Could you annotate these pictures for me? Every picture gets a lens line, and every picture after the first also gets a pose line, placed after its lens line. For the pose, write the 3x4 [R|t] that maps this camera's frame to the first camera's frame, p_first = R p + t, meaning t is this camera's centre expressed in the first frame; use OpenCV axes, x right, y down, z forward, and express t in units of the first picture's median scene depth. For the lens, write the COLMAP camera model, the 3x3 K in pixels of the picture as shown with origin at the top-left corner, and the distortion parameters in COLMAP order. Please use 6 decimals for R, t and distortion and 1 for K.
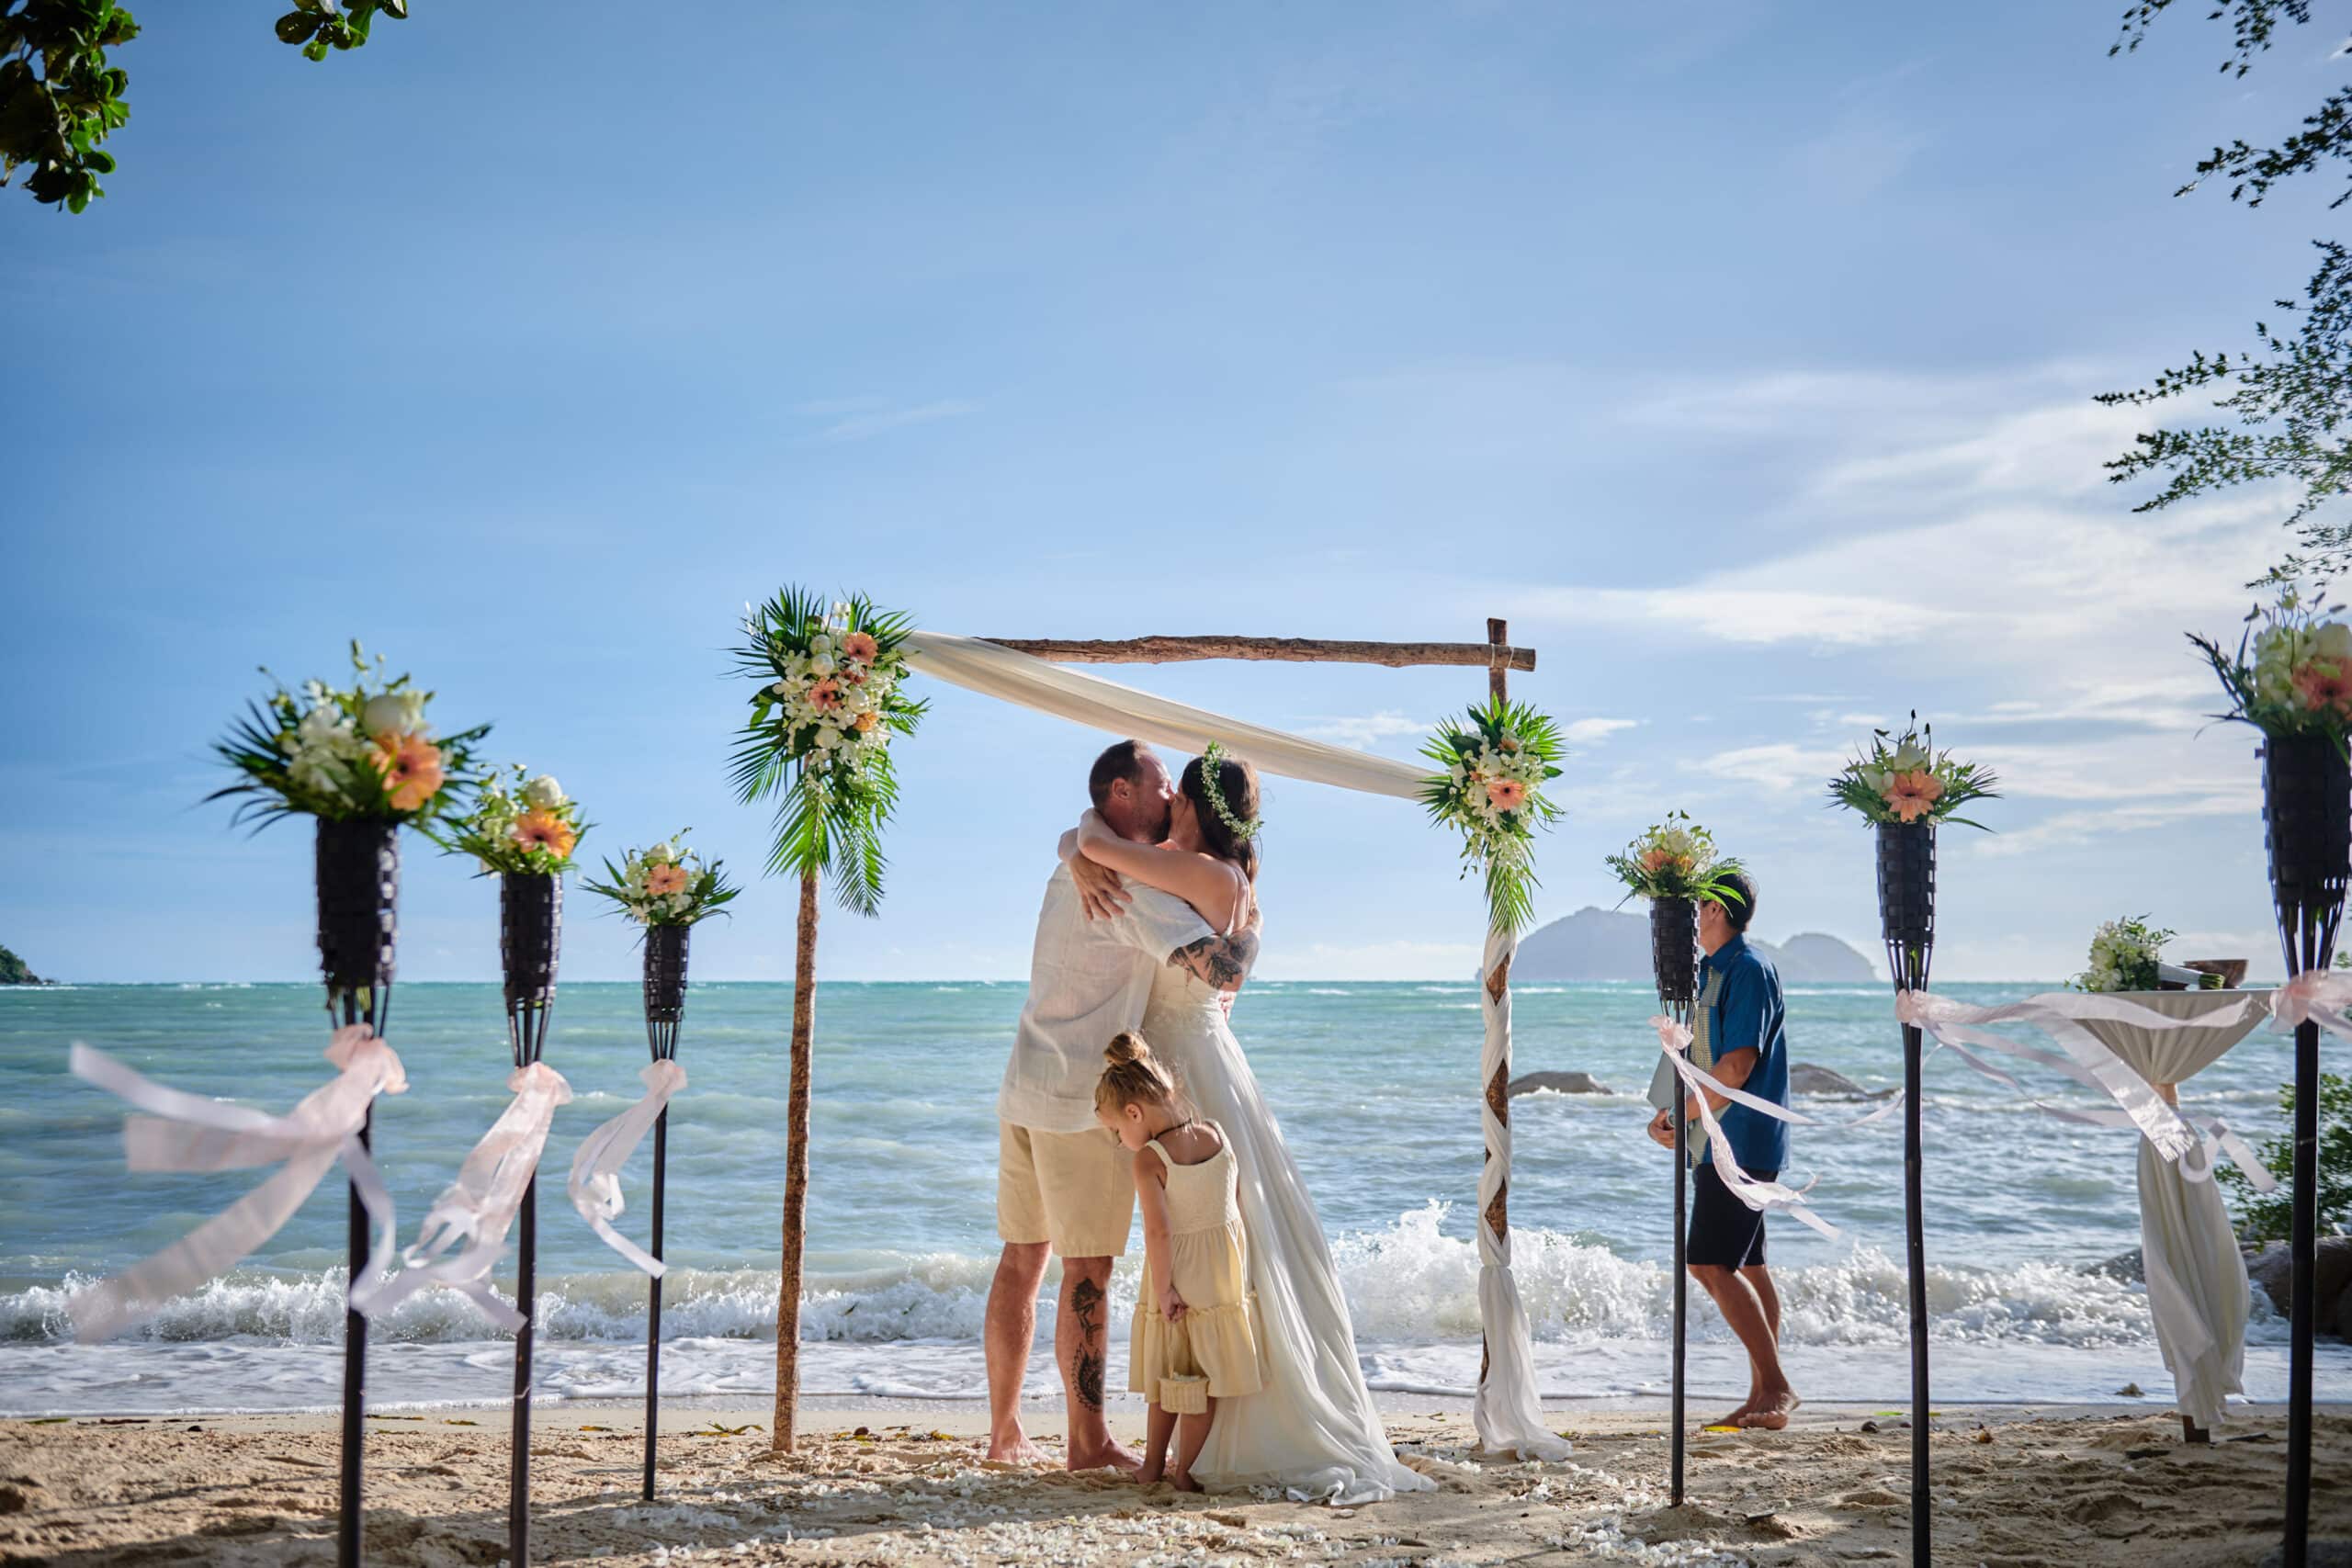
lens RADIAL K [[2473.1, 0, 1184.7], [0, 2473.1, 783.7], [0, 0, 1]] dist [0.095427, -0.012025]
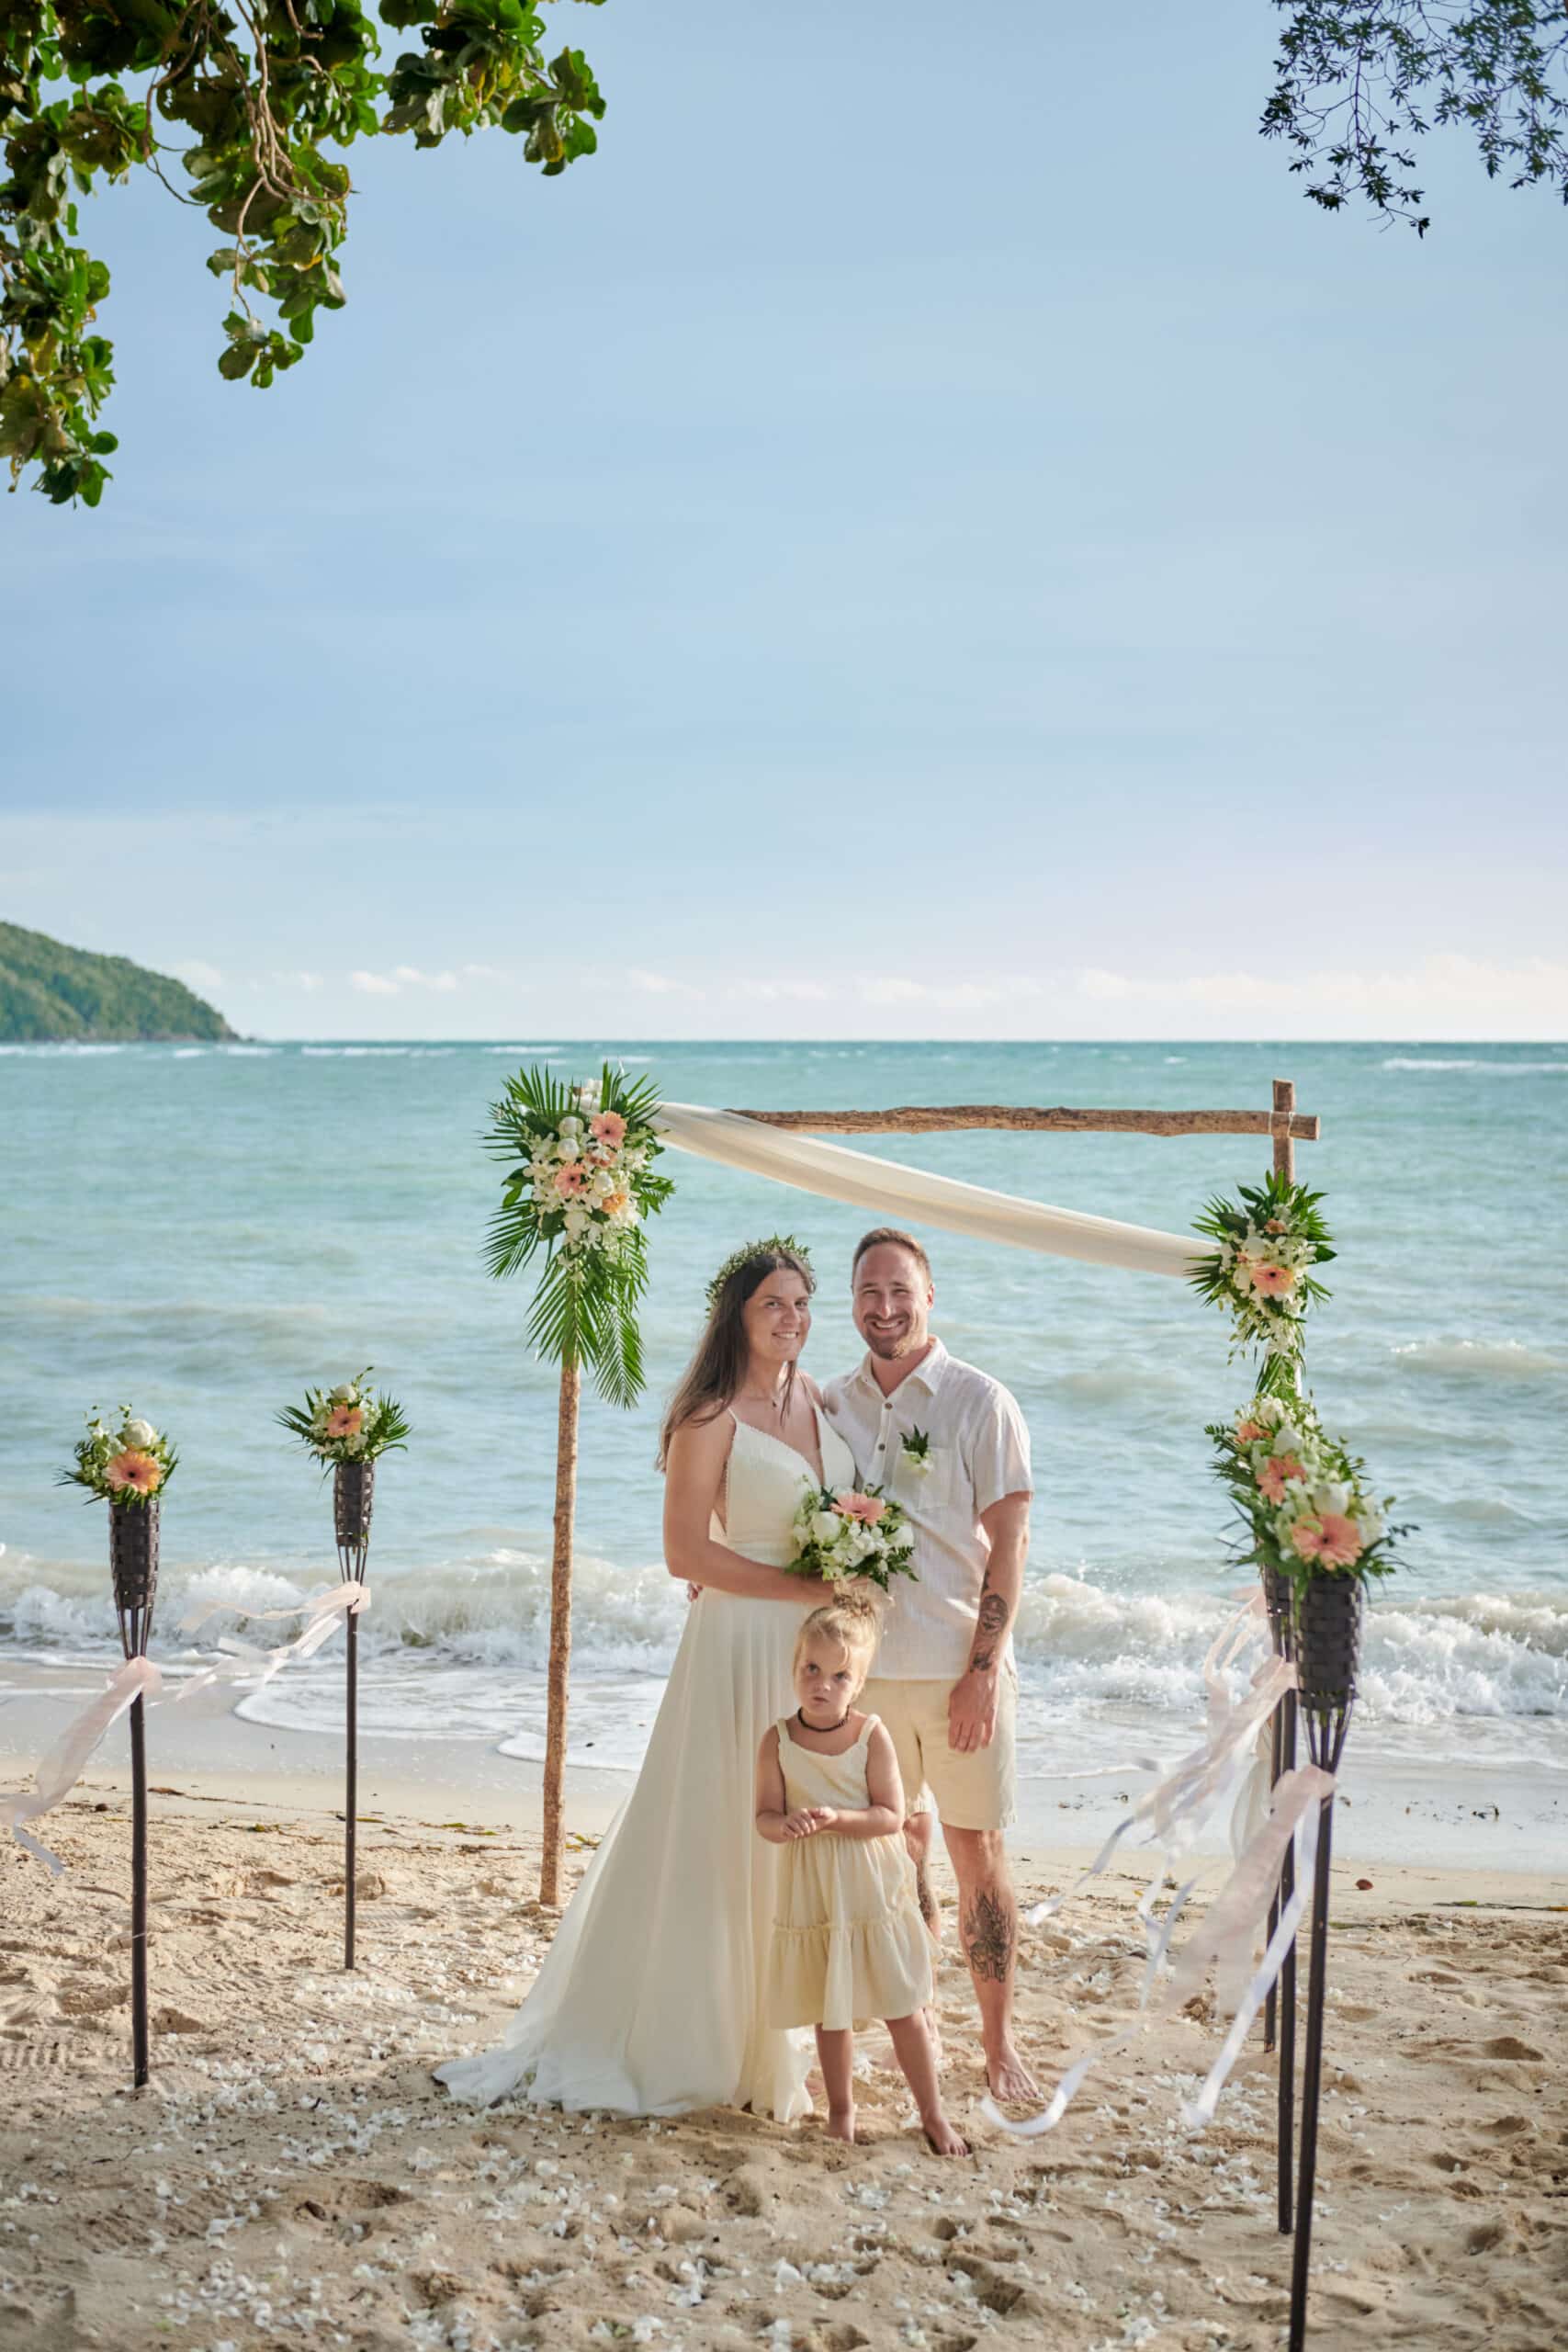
lens RADIAL K [[3454.6, 0, 778.8], [0, 3454.6, 1275.5], [0, 0, 1]] dist [0.293559, 0.000893]
pose [[0.960913, 0.020209, -0.276111, 0.377653], [0.022906, 0.988109, 0.152039, -0.242808], [0.275901, -0.152421, 0.949024, -0.367501]]
